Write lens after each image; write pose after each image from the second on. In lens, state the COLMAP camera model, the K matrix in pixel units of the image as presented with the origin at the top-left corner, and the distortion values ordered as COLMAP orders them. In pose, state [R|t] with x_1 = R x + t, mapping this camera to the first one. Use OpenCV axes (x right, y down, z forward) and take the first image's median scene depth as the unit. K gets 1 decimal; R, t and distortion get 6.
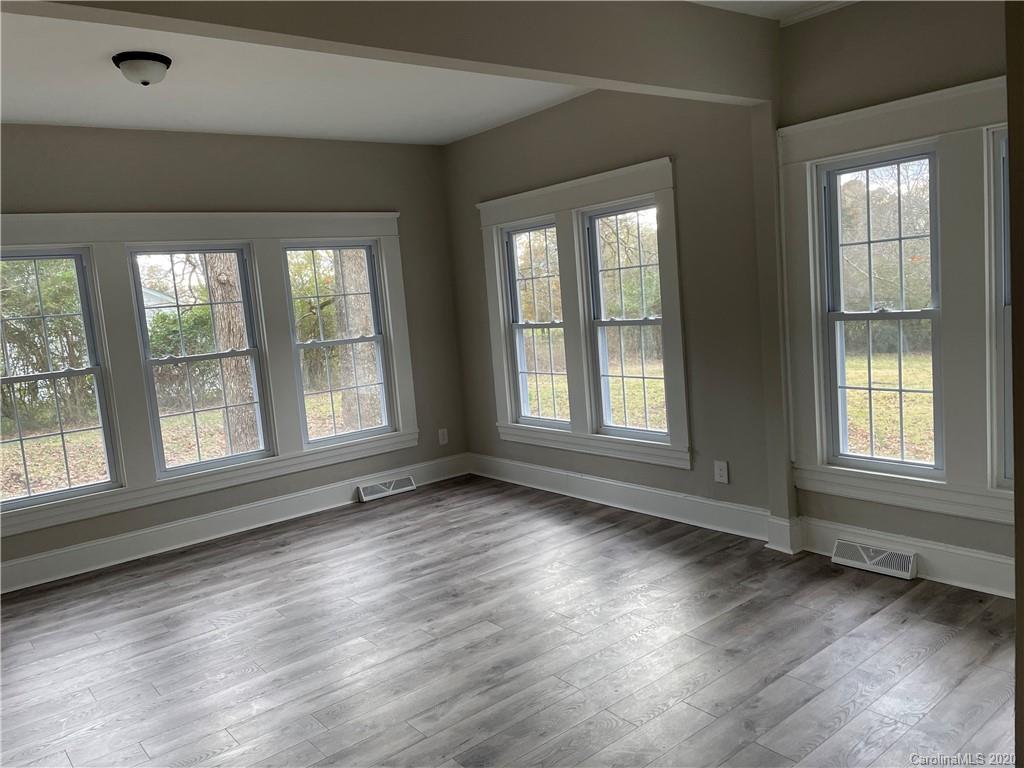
lens RADIAL K [[777.3, 0, 495.1], [0, 777.3, 382.1], [0, 0, 1]] dist [0.105597, -0.134313]
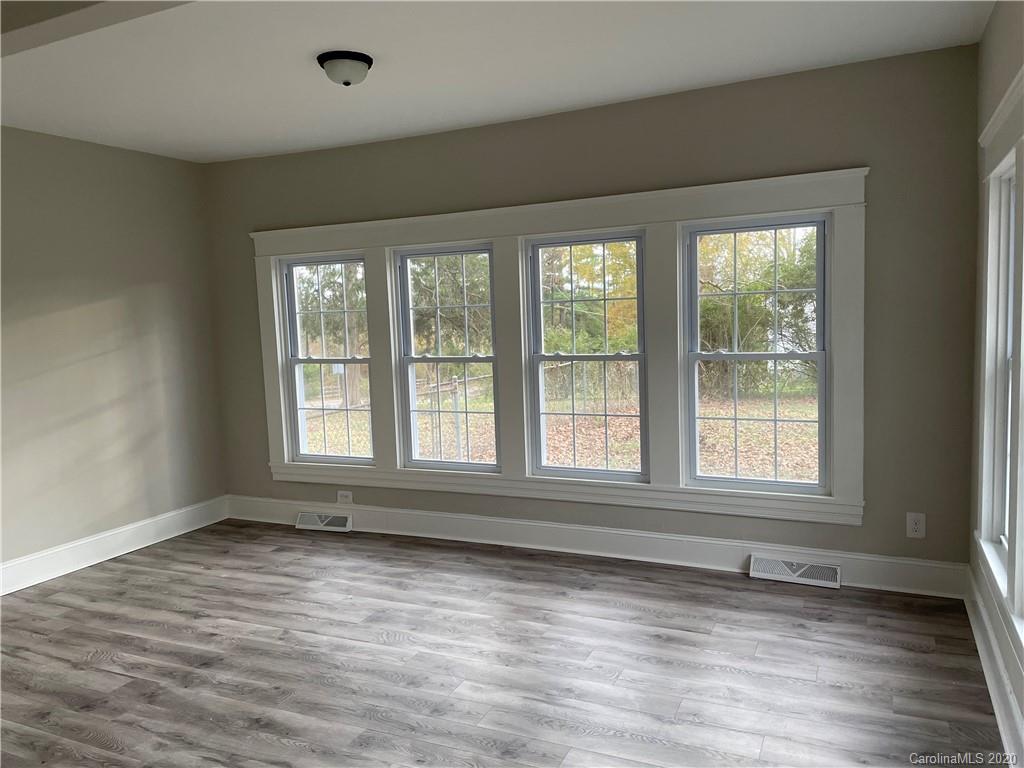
lens RADIAL K [[777.3, 0, 495.1], [0, 777.3, 382.1], [0, 0, 1]] dist [0.105597, -0.134313]
pose [[0.448359, 0.153733, -0.880534, 0.382792], [-0.098629, 0.987592, 0.122204, -0.103330], [0.888395, 0.032055, 0.457959, 0.488852]]
